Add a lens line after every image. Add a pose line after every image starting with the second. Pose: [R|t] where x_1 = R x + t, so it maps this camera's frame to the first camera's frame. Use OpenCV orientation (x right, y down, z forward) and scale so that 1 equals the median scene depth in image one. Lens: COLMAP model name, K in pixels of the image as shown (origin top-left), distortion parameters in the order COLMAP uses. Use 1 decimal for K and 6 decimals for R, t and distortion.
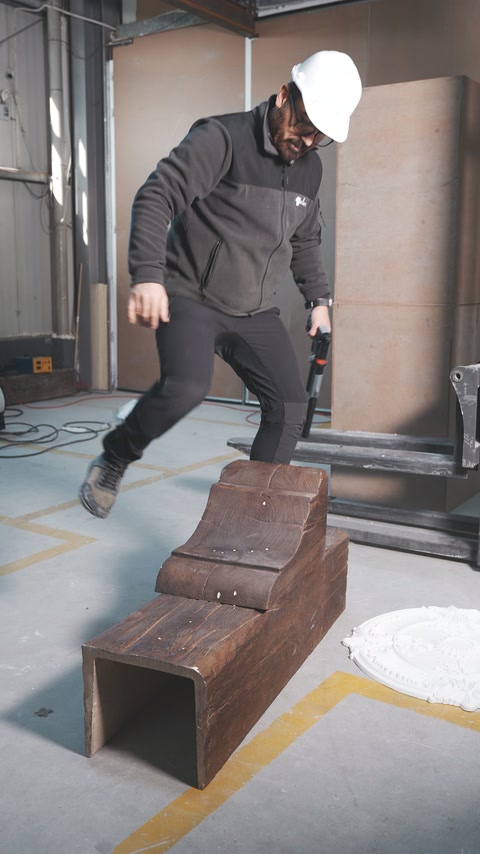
lens RADIAL K [[841.4, 0, 240.0], [0, 841.4, 427.0], [0, 0, 1]] dist [-0.000429, 0.007557]
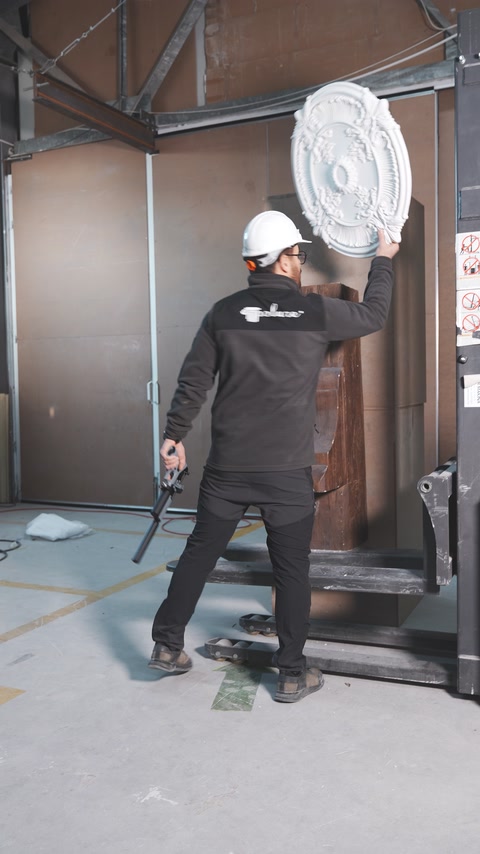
lens RADIAL K [[792.8, 0, 244.7], [0, 792.8, 427.4], [0, 0, 1]] dist [-0.008886, 0.002275]
pose [[0.988328, -0.035397, 0.148172, -0.054300], [0.052265, 0.992384, -0.111546, -0.031389], [-0.143095, 0.117988, 0.982651, 0.134345]]
